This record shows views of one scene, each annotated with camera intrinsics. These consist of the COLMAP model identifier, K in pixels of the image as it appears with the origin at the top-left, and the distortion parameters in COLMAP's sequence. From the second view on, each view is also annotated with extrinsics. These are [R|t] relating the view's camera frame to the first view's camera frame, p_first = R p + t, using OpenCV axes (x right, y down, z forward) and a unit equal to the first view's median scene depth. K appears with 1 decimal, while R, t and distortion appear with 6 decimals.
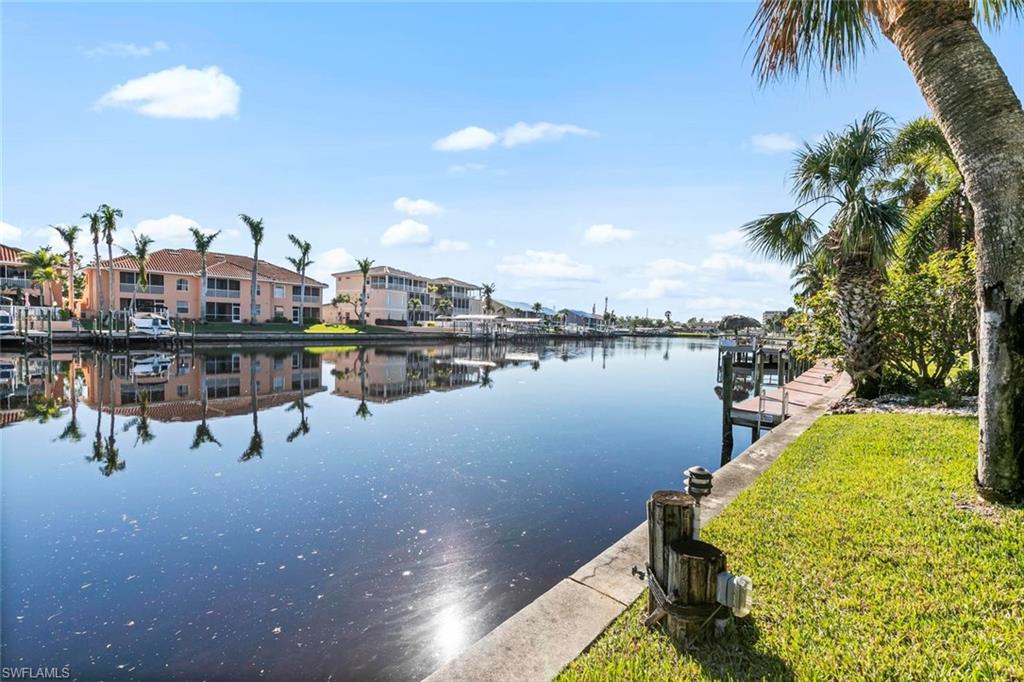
lens RADIAL K [[464.0, 0, 518.4], [0, 464.0, 334.7], [0, 0, 1]] dist [0.012216, -0.002987]
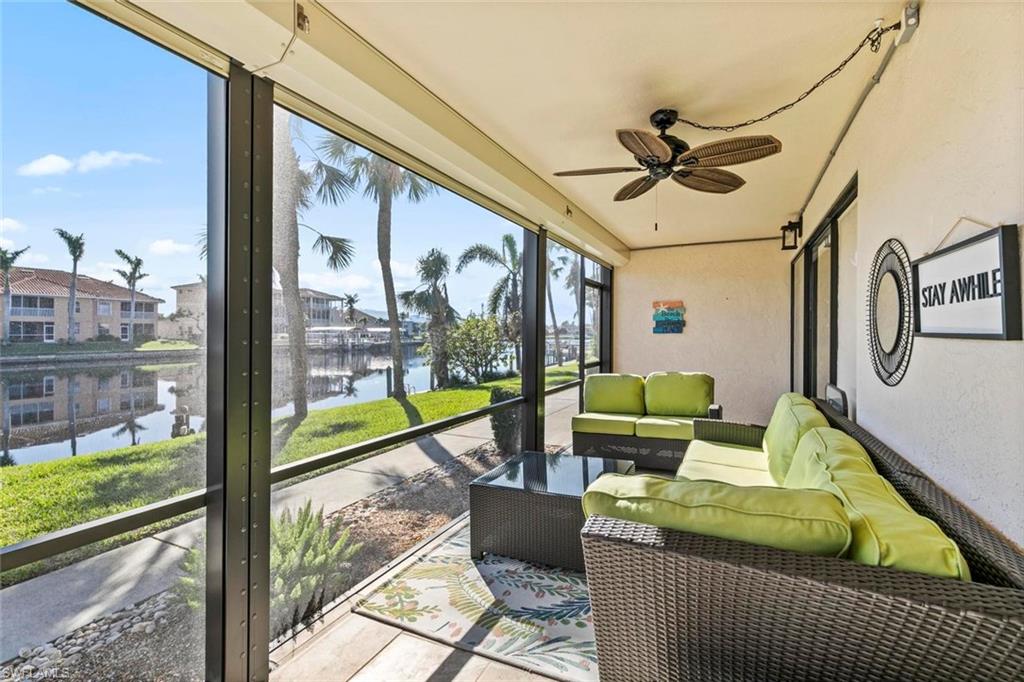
lens RADIAL K [[464.0, 0, 517.2], [0, 464.0, 324.2], [0, 0, 1]] dist [0.012216, -0.002987]
pose [[0.969992, -0.019463, 0.242357, 0.069040], [0.027204, 0.999220, -0.028633, -0.008989], [-0.241611, 0.034367, 0.969764, -0.122735]]
